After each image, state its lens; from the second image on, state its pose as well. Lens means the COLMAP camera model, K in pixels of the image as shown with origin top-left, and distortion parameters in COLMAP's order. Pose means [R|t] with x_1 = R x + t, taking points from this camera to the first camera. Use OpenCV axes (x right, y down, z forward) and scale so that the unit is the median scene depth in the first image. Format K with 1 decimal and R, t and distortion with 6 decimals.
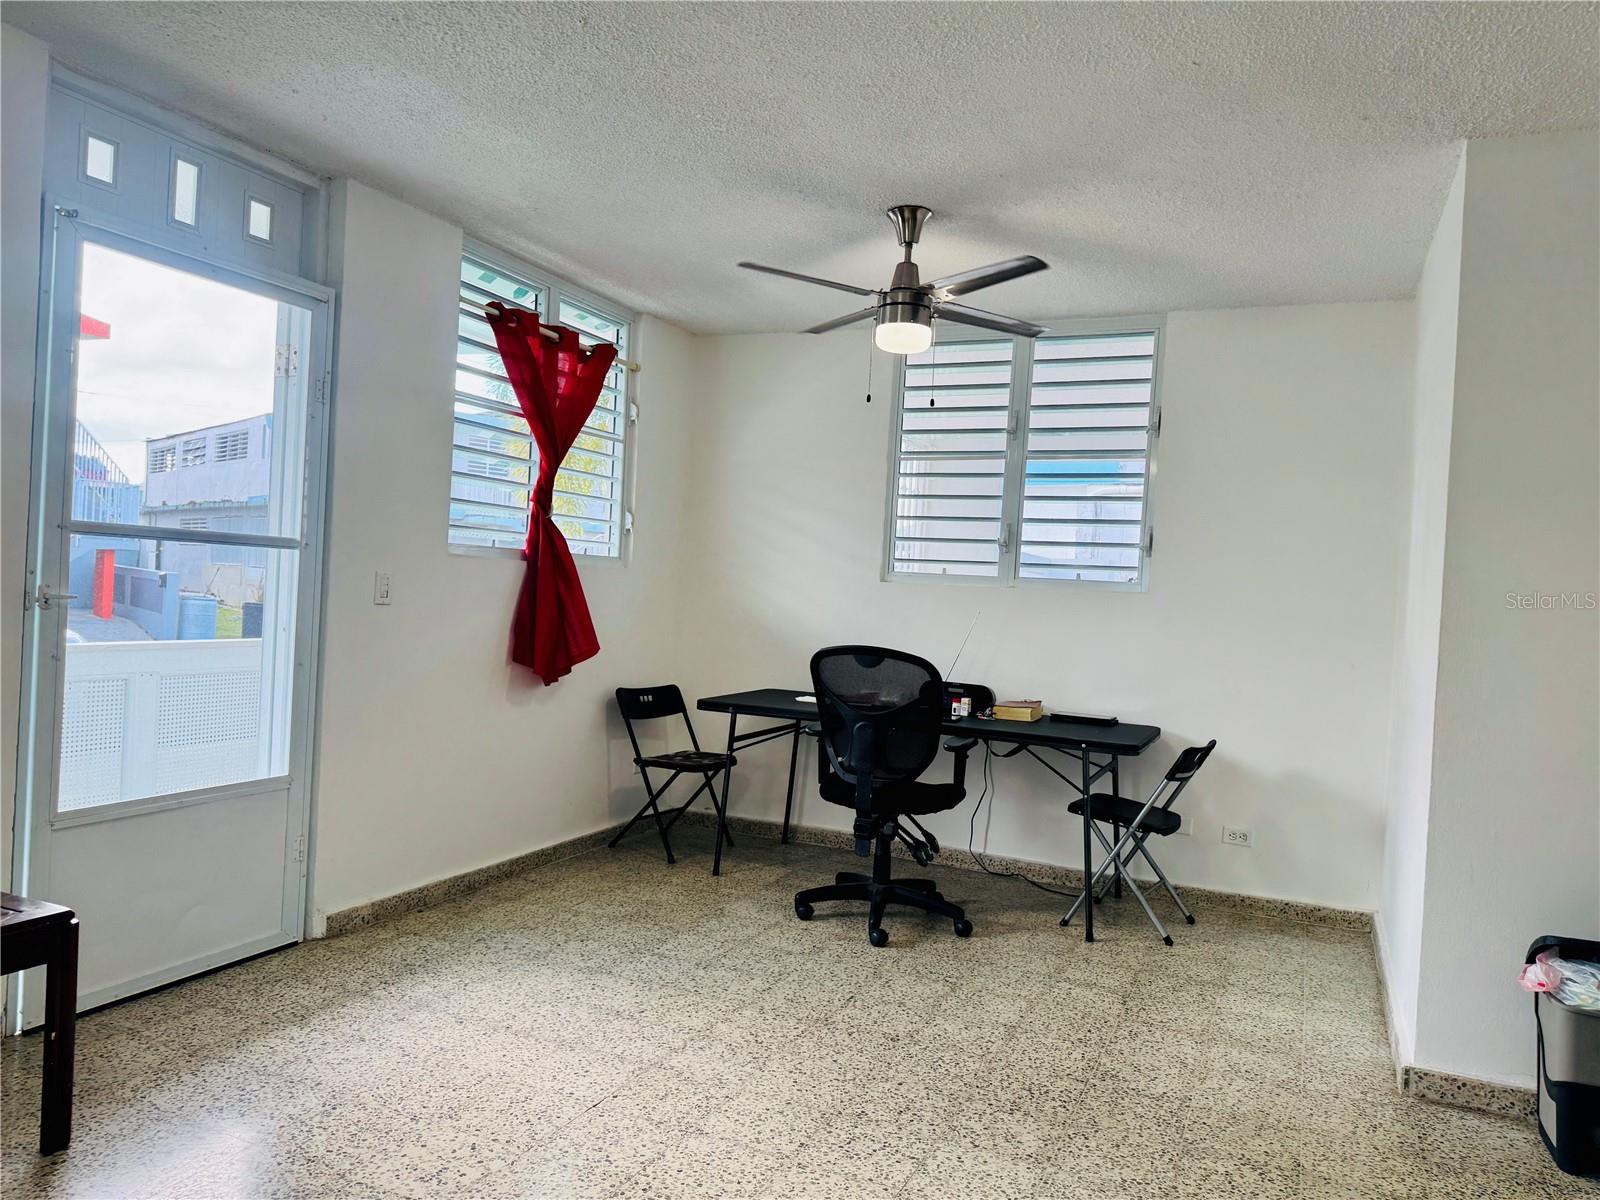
lens RADIAL K [[1140.4, 0, 798.4], [0, 1140.4, 599.4], [0, 0, 1]] dist [0.031895, -0.054237]
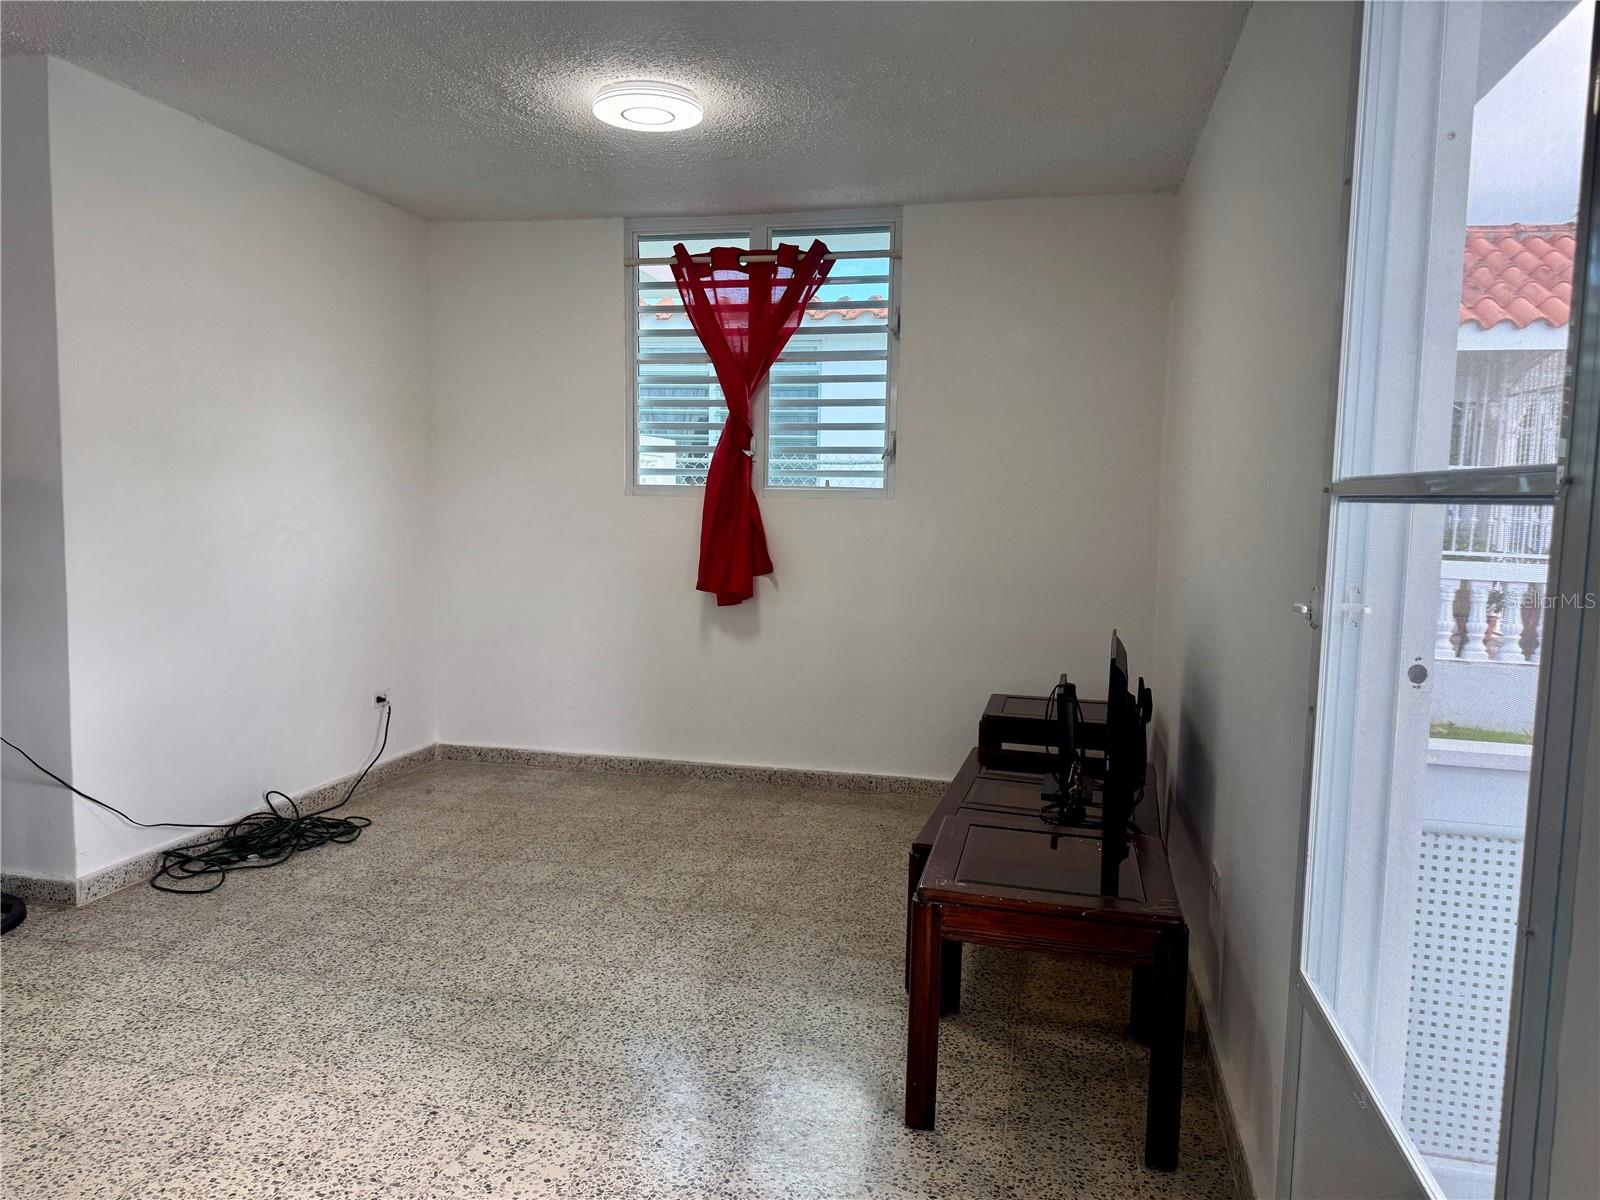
lens RADIAL K [[1140.4, 0, 796.8], [0, 1140.4, 602.8], [0, 0, 1]] dist [0.031895, -0.054237]
pose [[-0.977734, -0.056646, -0.202057, -0.322124], [-0.075722, 0.993242, 0.087961, -0.046700], [0.195709, 0.101302, -0.975416, 1.896044]]
